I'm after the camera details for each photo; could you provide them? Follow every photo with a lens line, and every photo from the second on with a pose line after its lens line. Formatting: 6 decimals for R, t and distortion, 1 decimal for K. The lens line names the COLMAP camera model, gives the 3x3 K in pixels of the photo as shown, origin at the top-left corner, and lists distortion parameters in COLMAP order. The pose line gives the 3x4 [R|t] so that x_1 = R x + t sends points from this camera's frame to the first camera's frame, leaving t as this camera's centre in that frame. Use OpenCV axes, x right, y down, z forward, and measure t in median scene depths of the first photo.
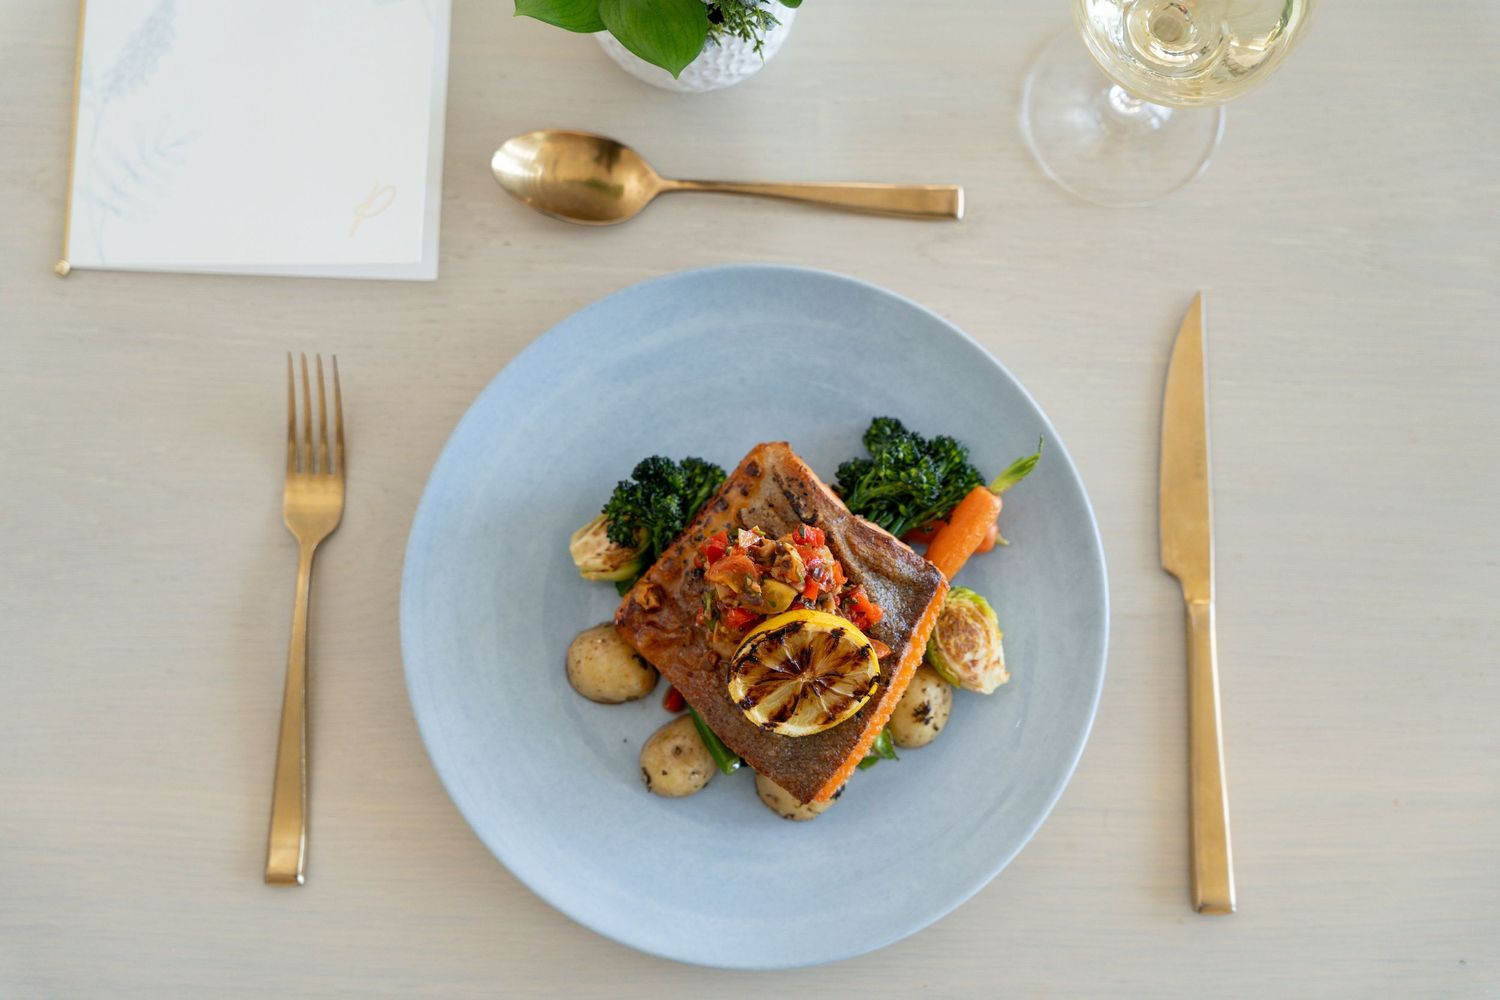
lens RADIAL K [[2340.2, 0, 757.7], [0, 2340.2, 502.0], [0, 0, 1]] dist [0.027007, 0.000000]
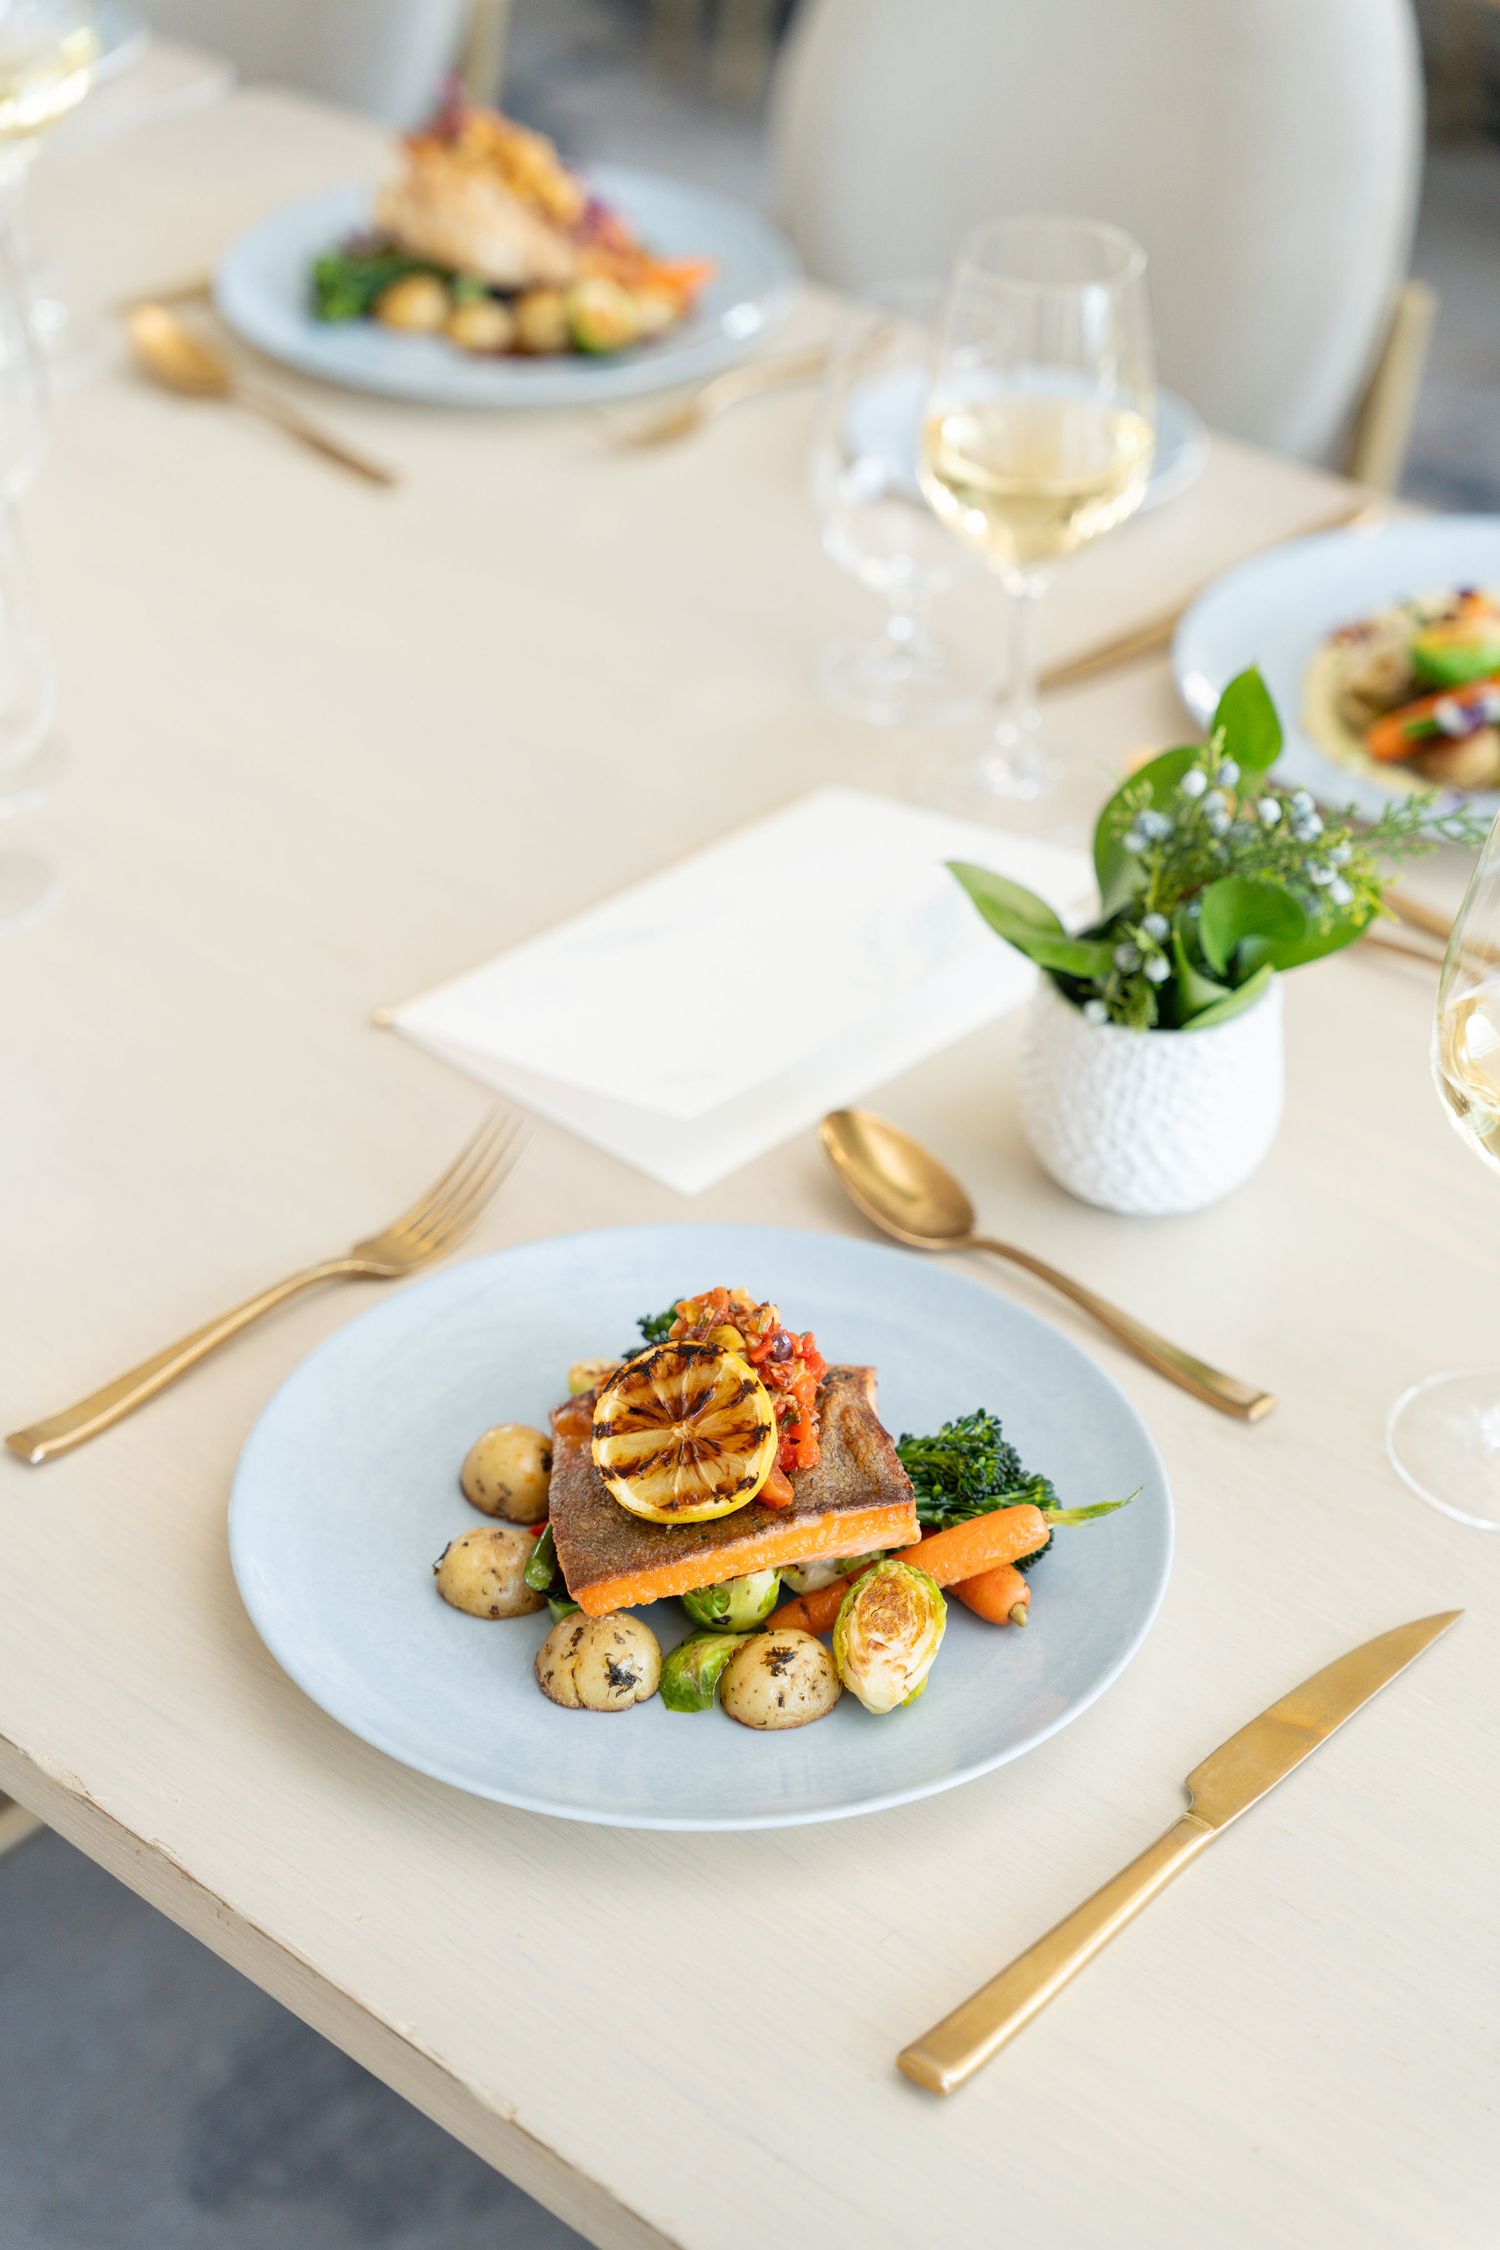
lens RADIAL K [[4017.8, 0, 739.7], [0, 4017.8, 1084.2], [0, 0, 1]] dist [0.057253, 0.000000]
pose [[0.747750, 0.373061, -0.549268, 0.693897], [-0.659150, 0.516669, -0.546419, 0.701949], [0.079943, 0.770635, 0.632243, 0.084778]]
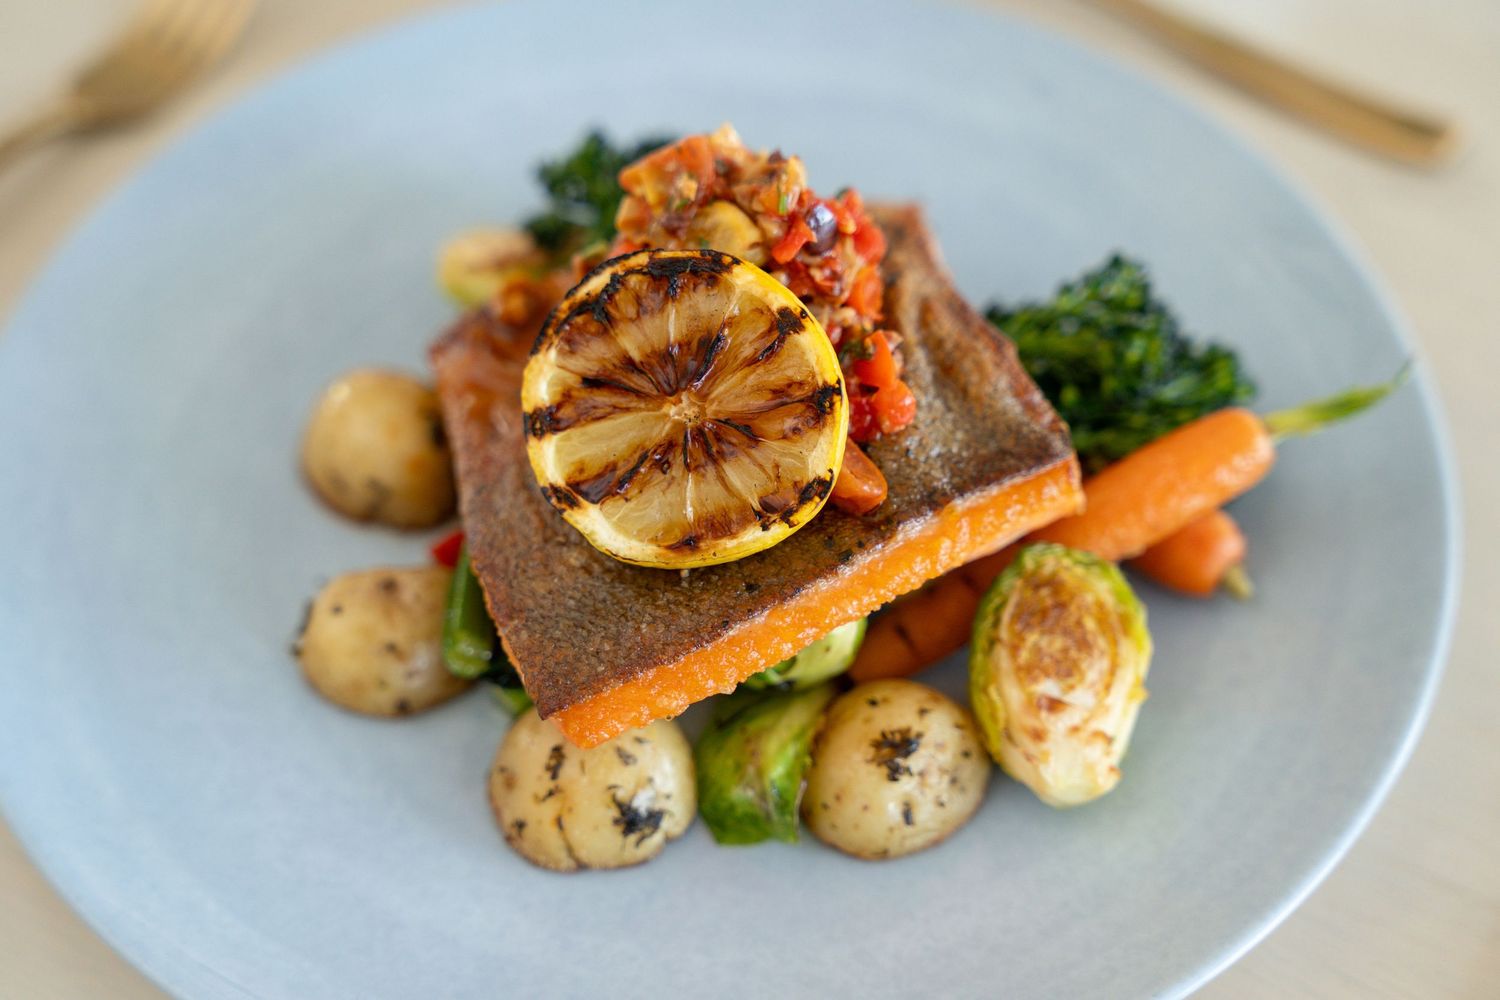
lens RADIAL K [[2689.6, 0, 760.2], [0, 2689.6, 552.6], [0, 0, 1]] dist [0.009418, 0.000000]
pose [[0.855812, 0.390660, -0.339073, 0.209771], [-0.508805, 0.753932, -0.415576, 0.290869], [0.093290, 0.528177, 0.843994, 0.573970]]
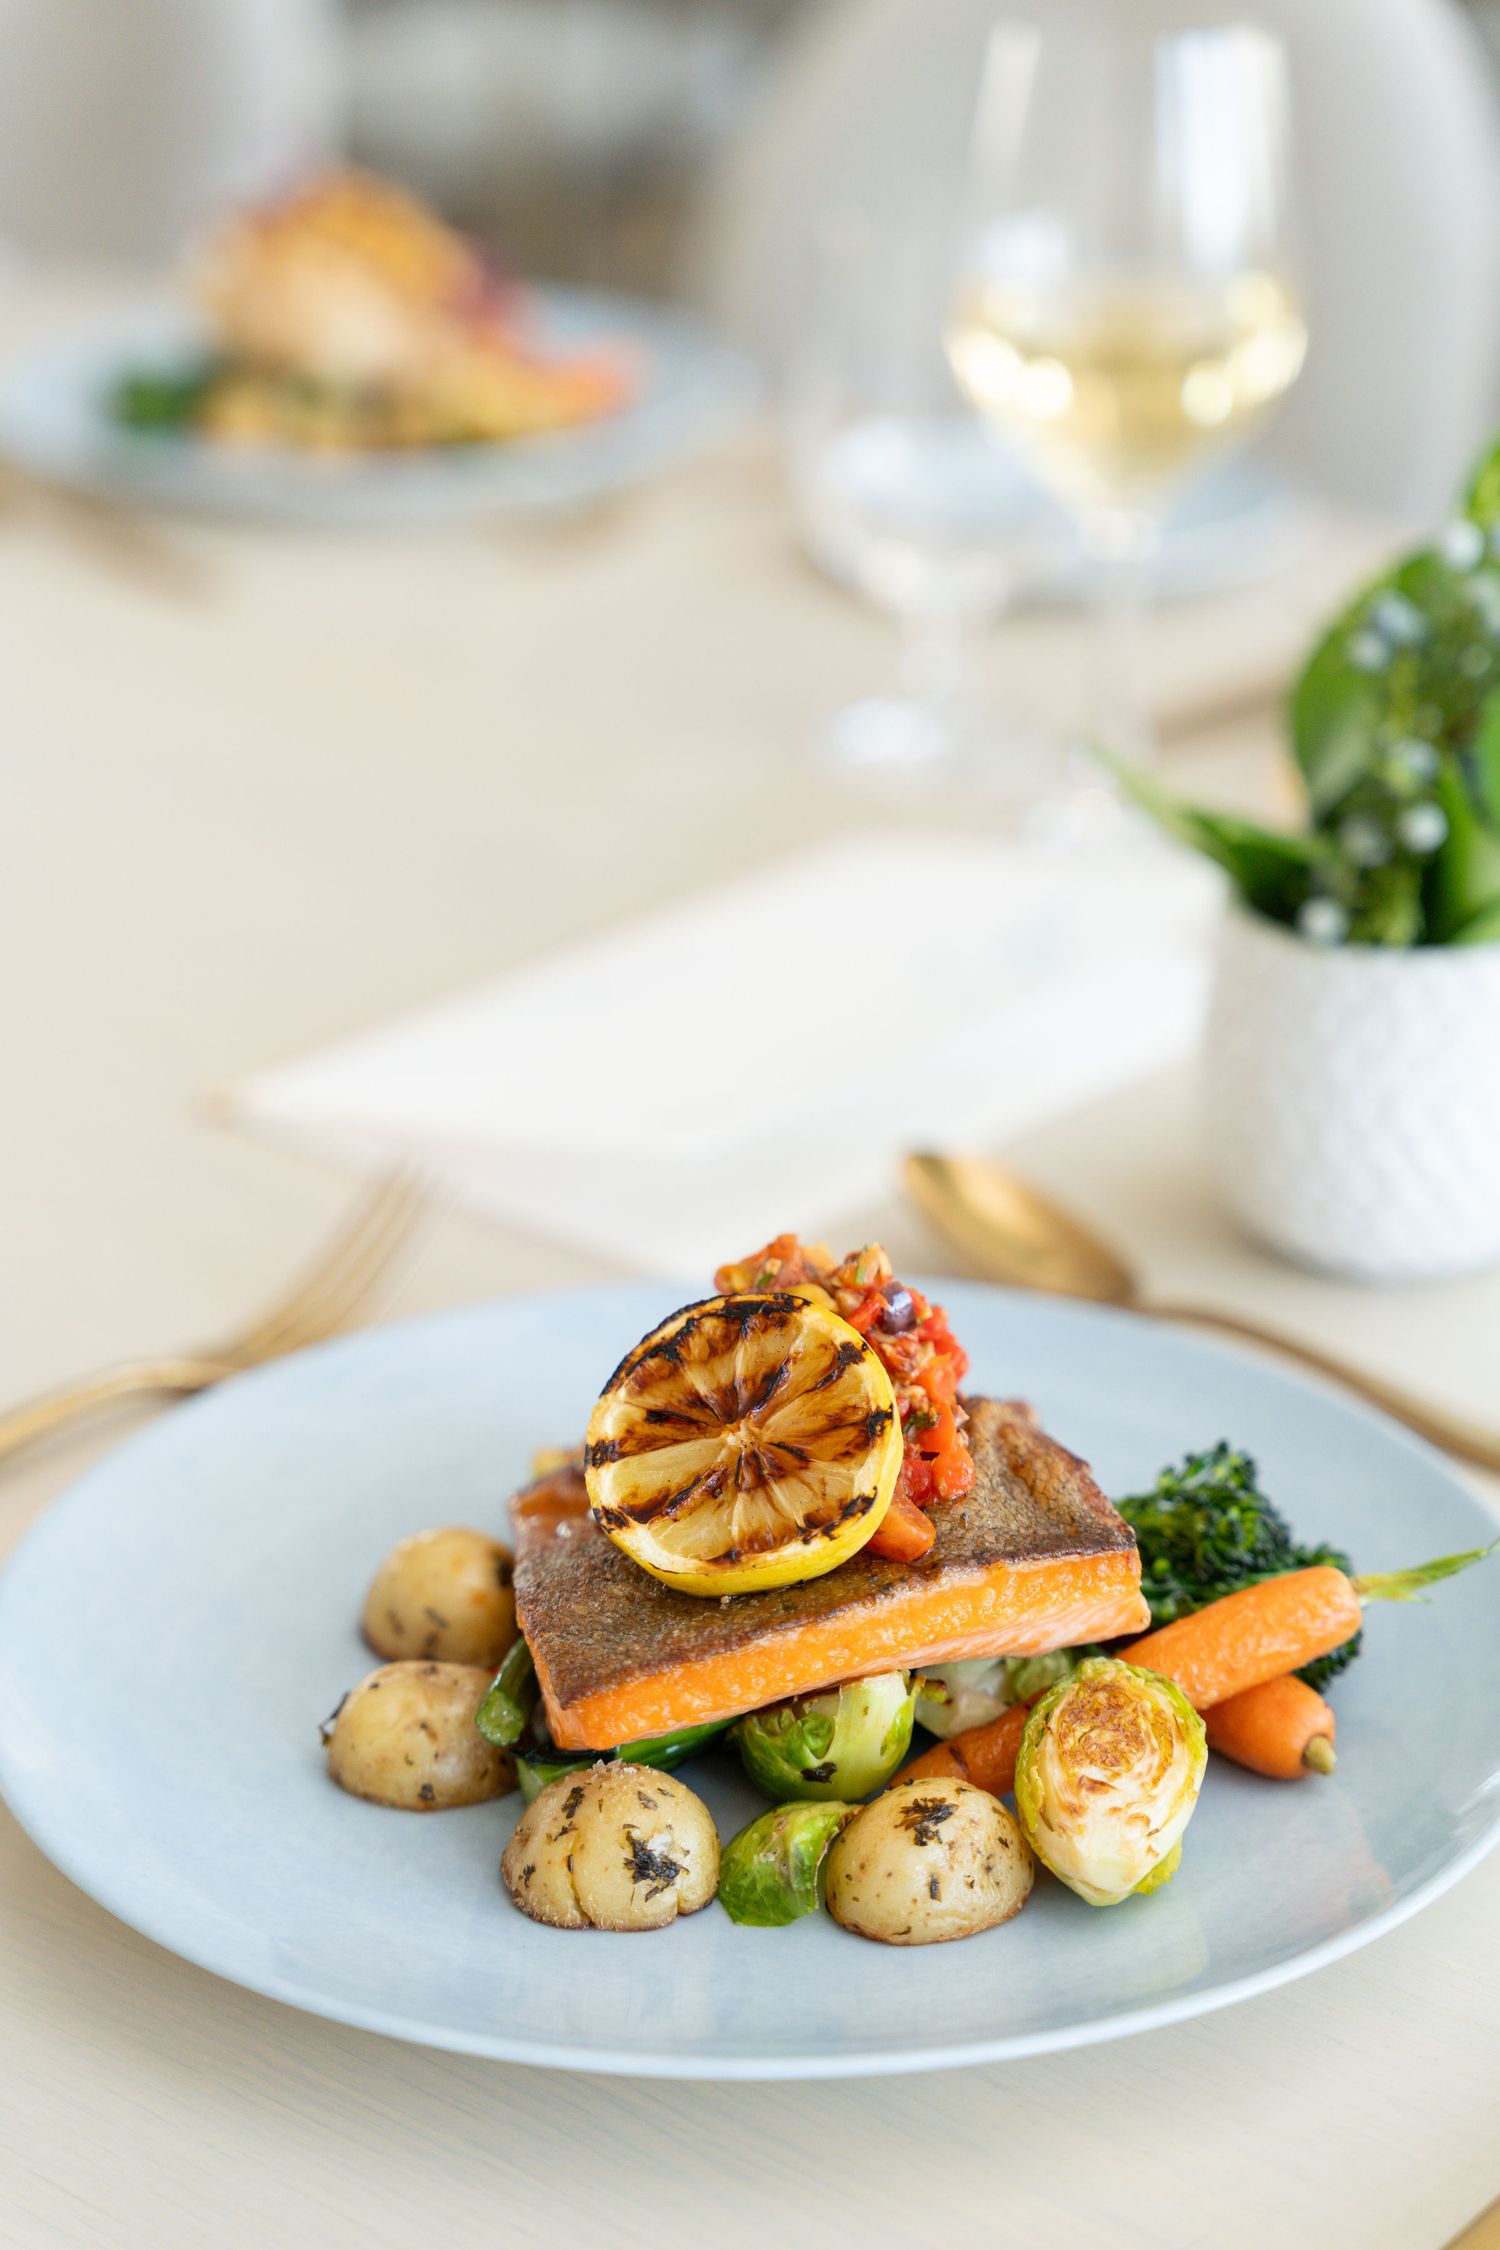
lens RADIAL K [[4368.0, 0, 743.4], [0, 4368.0, 1103.5], [0, 0, 1]] dist [0.061509, 0.000000]
pose [[0.777130, 0.235304, -0.583697, 0.481705], [-0.621519, 0.432716, -0.653047, 0.578224], [0.098911, 0.870281, 0.482522, 0.528100]]
